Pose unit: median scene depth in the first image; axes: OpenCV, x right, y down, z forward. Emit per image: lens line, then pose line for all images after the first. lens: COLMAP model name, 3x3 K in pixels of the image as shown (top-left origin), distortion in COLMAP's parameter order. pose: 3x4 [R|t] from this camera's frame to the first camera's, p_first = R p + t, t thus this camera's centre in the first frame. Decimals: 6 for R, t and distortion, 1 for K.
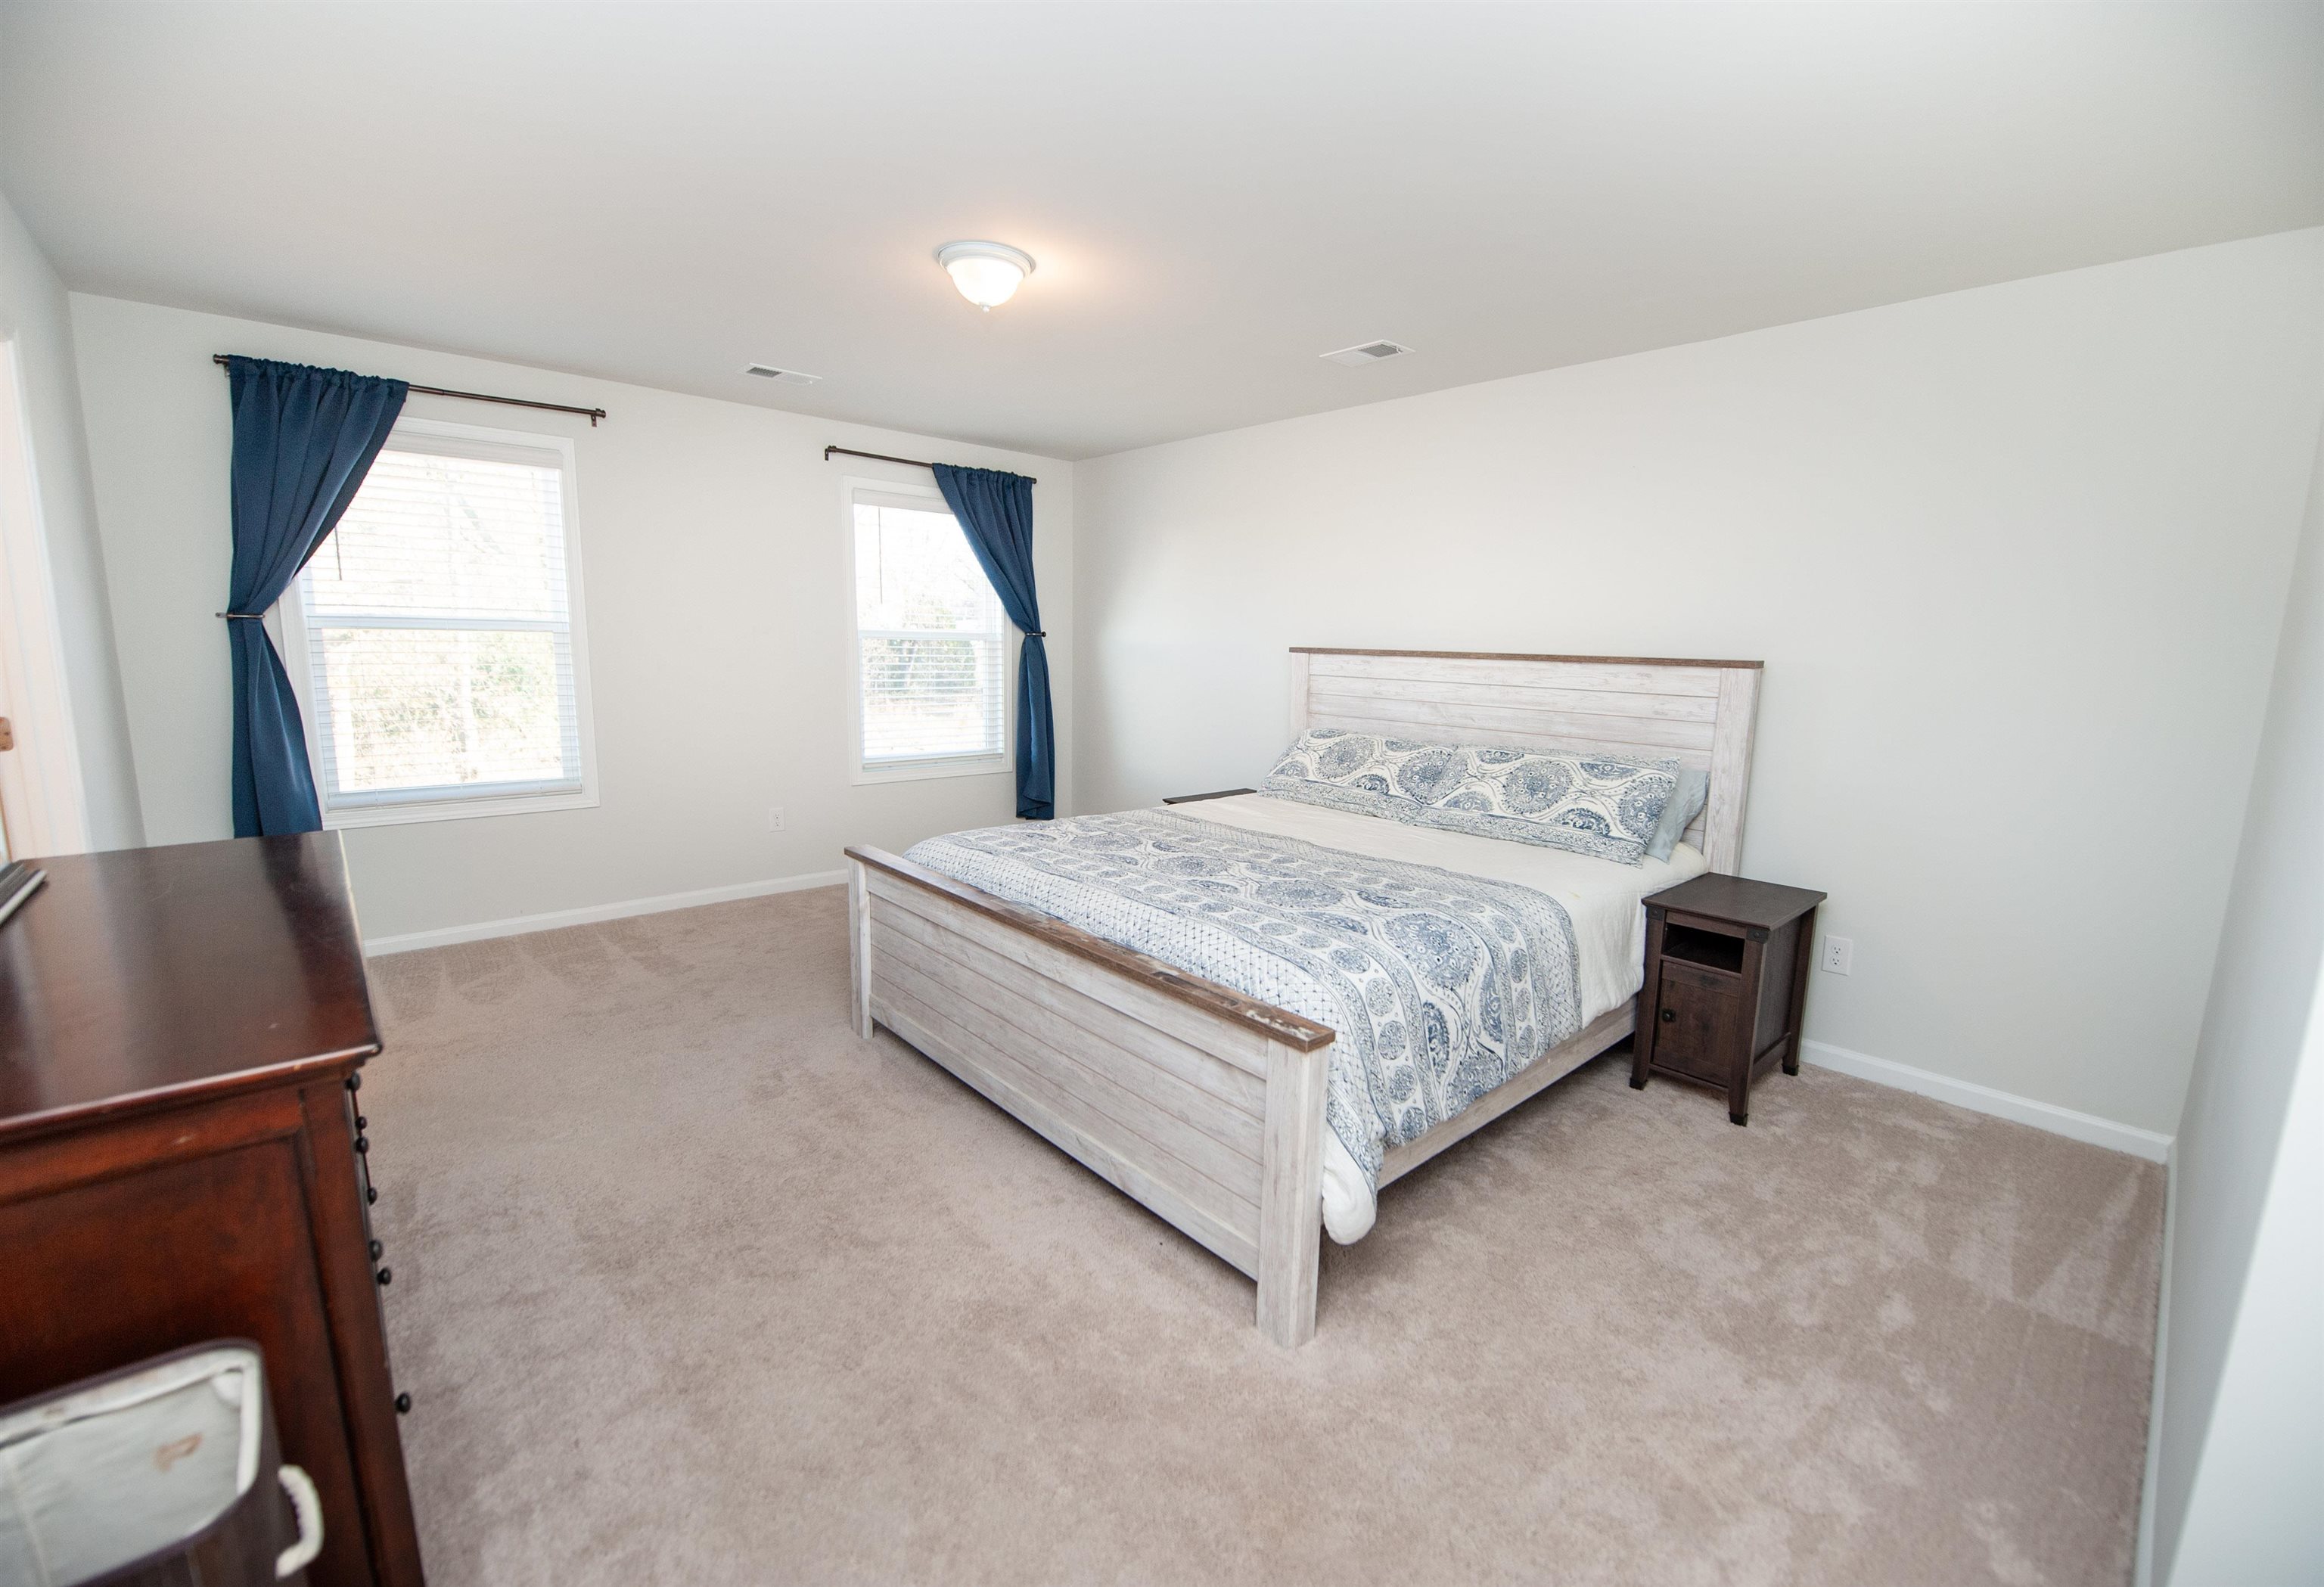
lens RADIAL K [[961.3, 0, 1160.3], [0, 961.3, 786.5], [0, 0, 1]] dist [-0.018975, -0.000801]
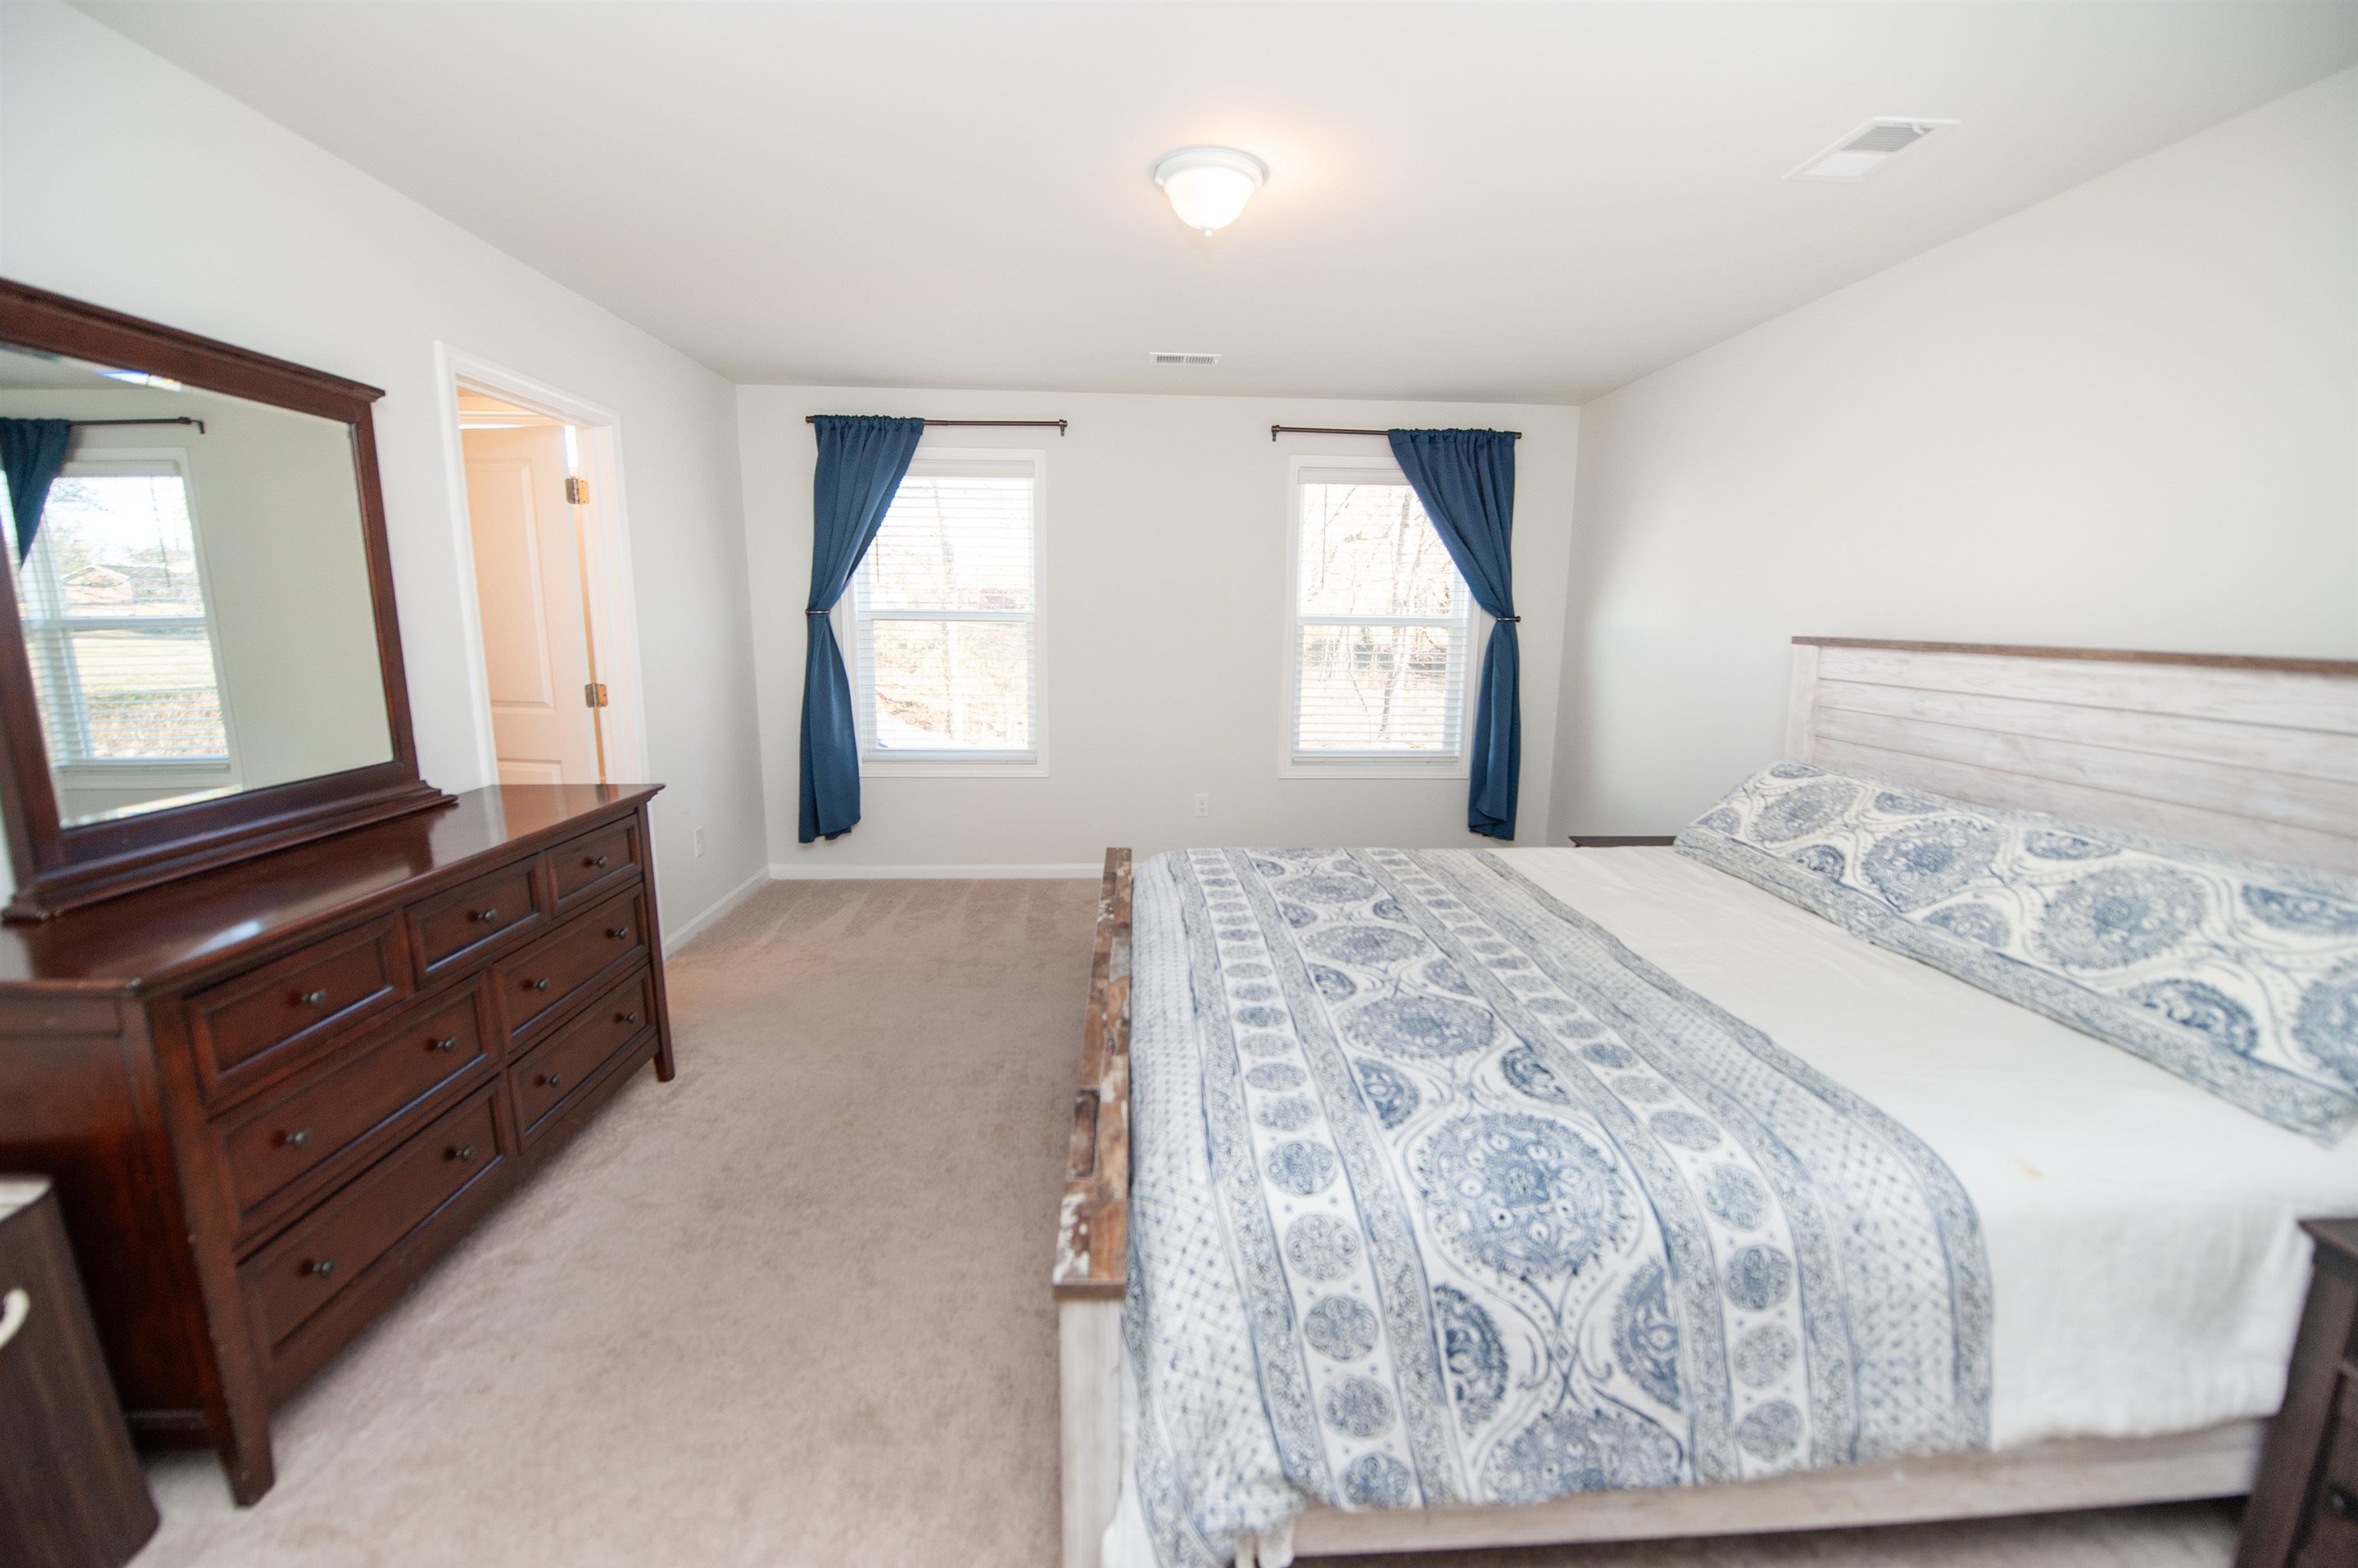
lens RADIAL K [[946.9, 0, 1184.6], [0, 946.9, 779.1], [0, 0, 1]] dist [-0.022368, 0.000074]
pose [[0.776194, 0.094440, -0.623382, 0.323349], [-0.087539, 0.995284, 0.041784, -0.052446], [0.624388, 0.022138, 0.780801, 0.325154]]
